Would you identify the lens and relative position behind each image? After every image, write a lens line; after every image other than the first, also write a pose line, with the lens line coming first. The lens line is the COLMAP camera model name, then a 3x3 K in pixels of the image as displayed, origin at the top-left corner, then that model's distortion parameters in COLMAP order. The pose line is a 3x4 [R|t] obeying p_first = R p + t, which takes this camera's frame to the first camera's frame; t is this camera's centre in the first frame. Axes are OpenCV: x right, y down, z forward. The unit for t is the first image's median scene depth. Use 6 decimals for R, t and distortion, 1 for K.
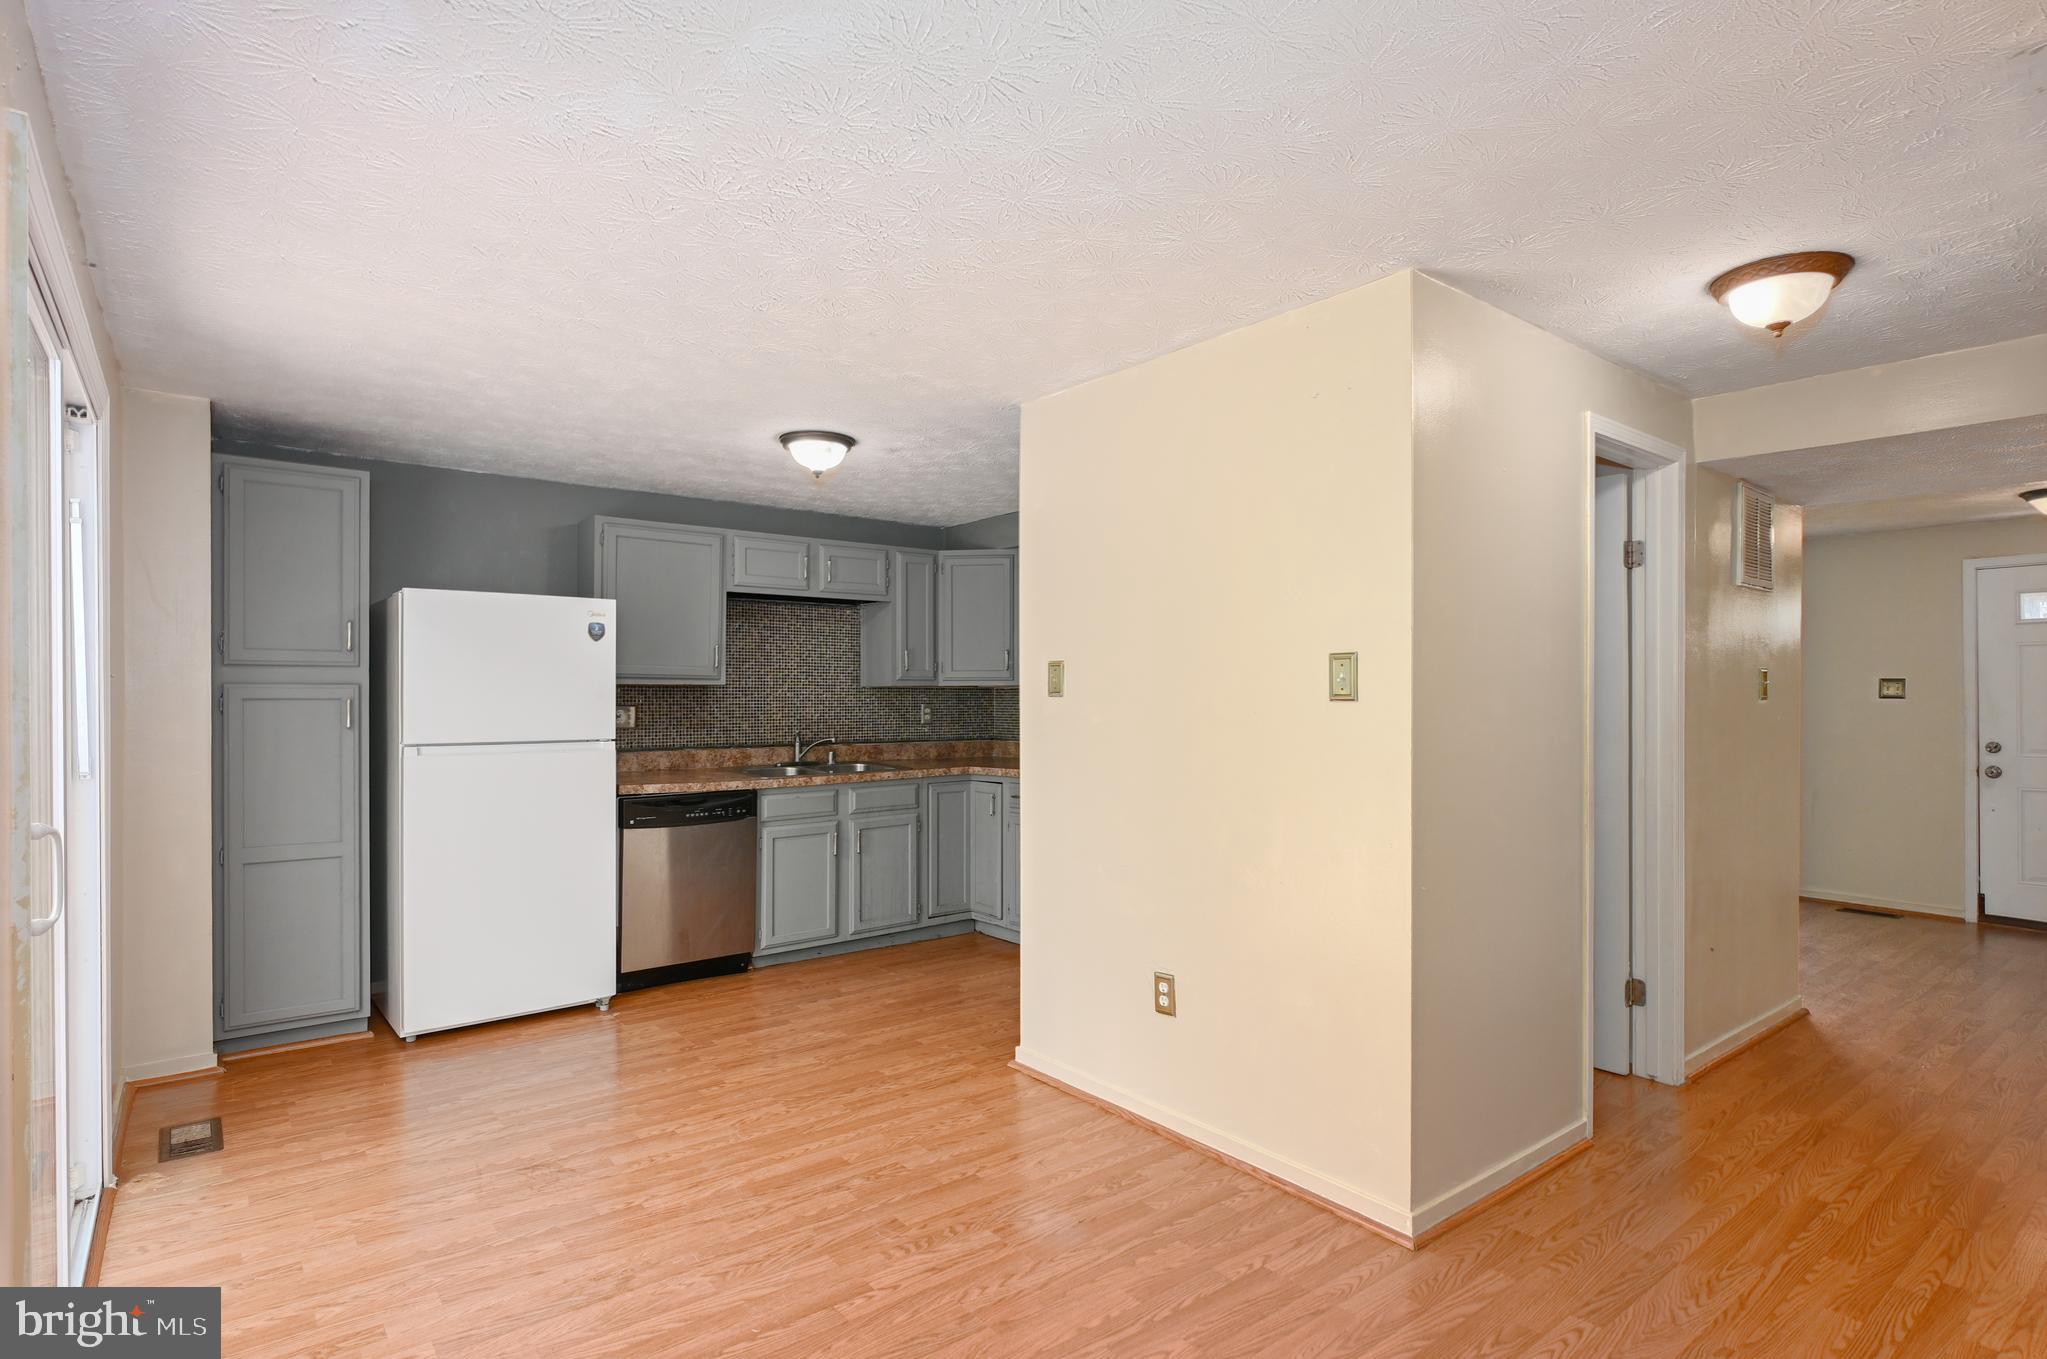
lens RADIAL K [[1024.5, 0, 1021.1], [0, 1024.5, 691.2], [0, 0, 1]] dist [0.004487, 0.000431]
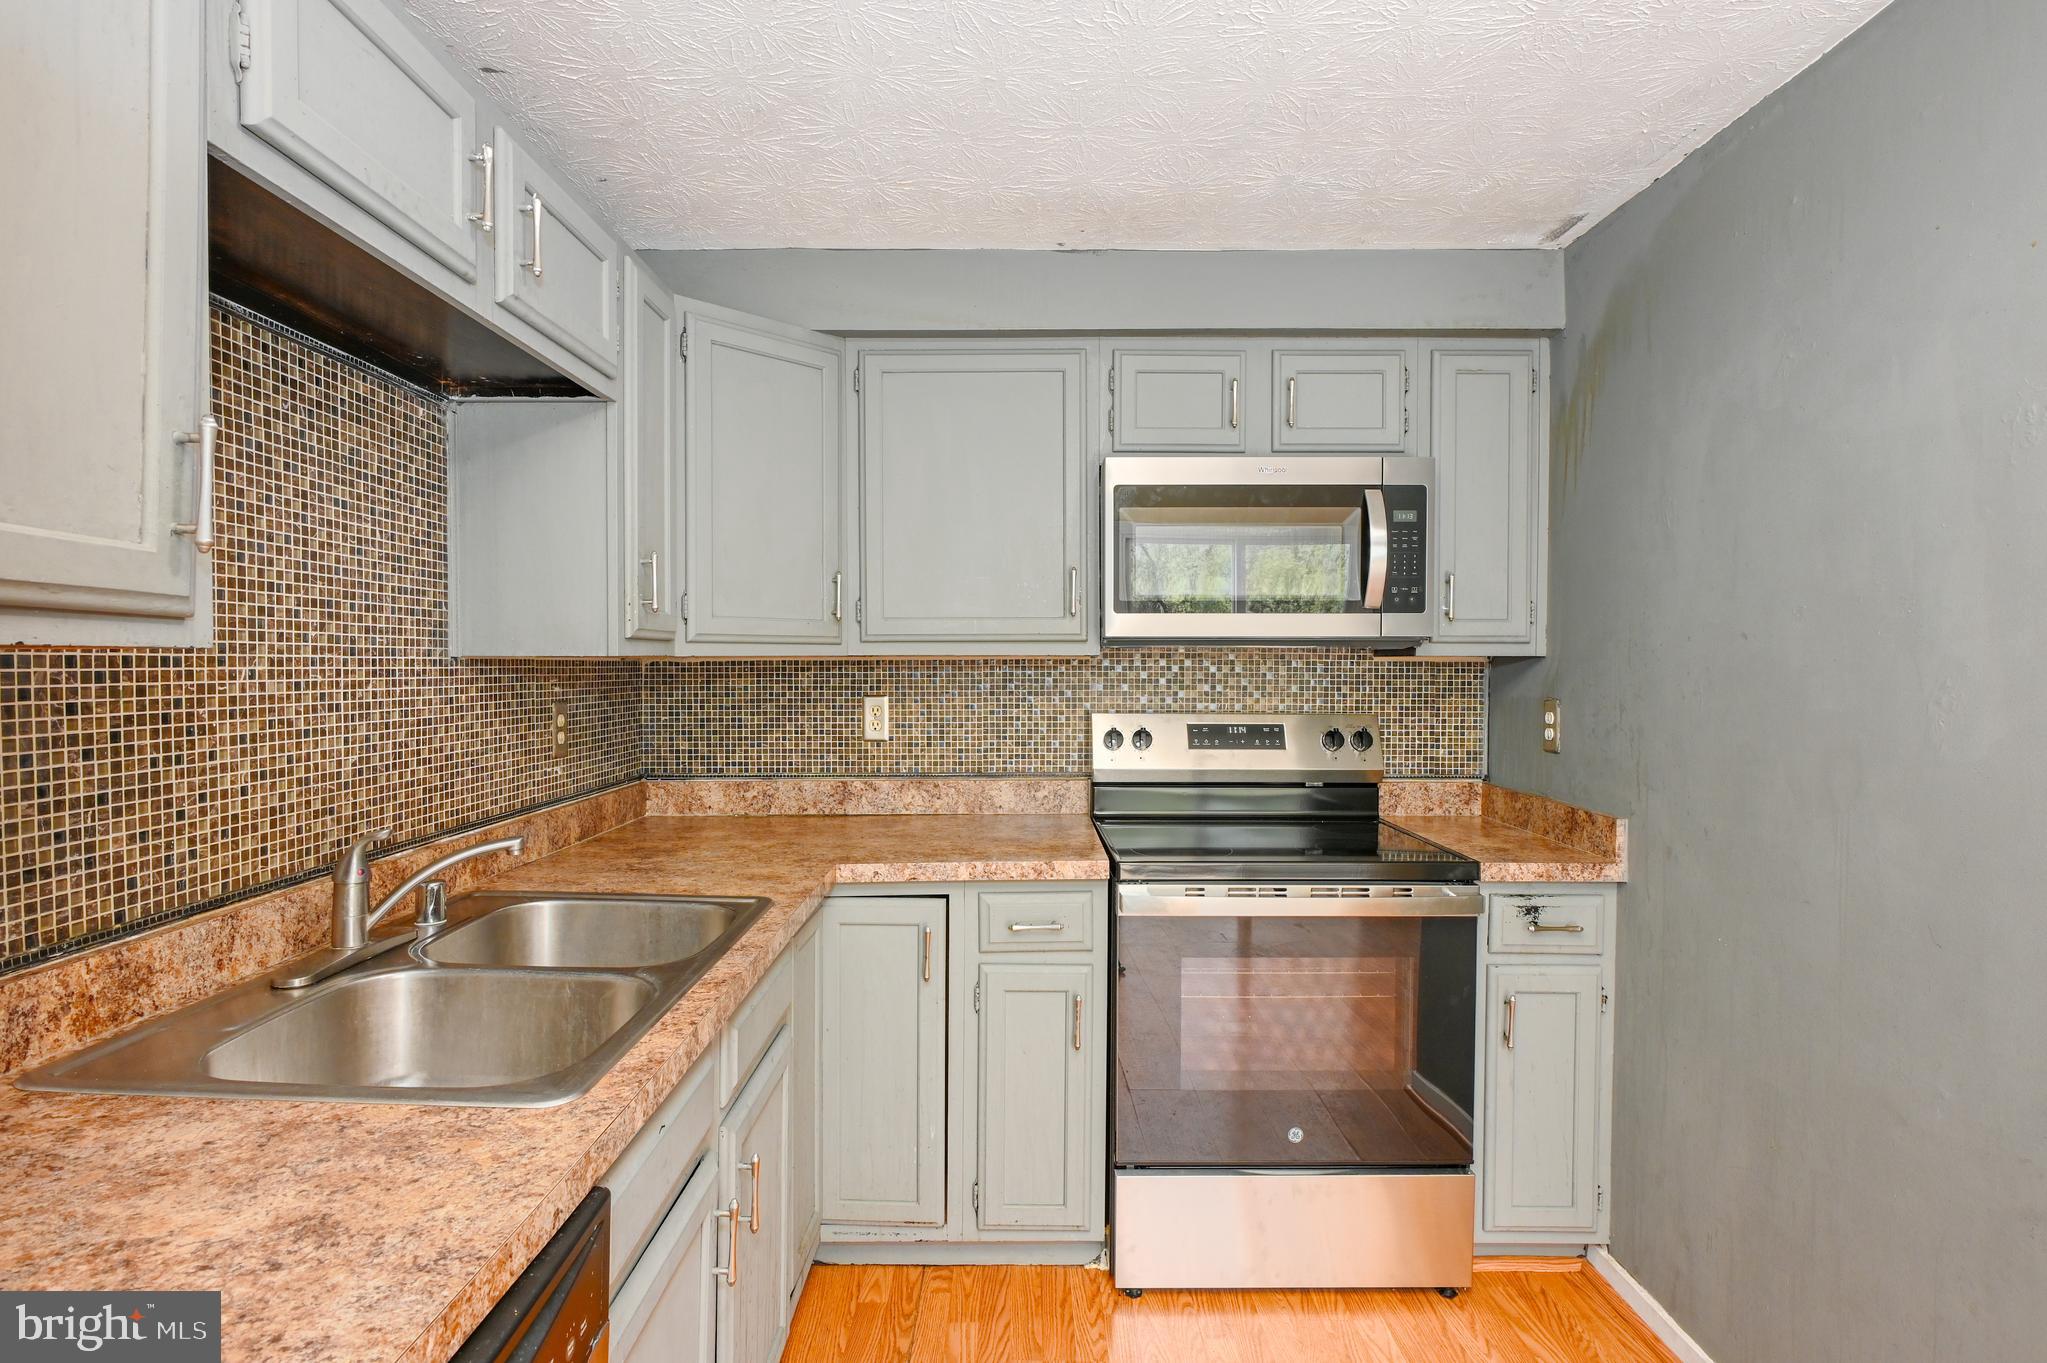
lens RADIAL K [[1024.5, 0, 1019.9], [0, 1024.5, 675.2], [0, 0, 1]] dist [0.004487, 0.000431]
pose [[0.624694, -0.005715, 0.780848, -0.307645], [-0.007909, 0.999876, 0.013646, -0.004729], [-0.780829, -0.014701, 0.624571, 0.690948]]
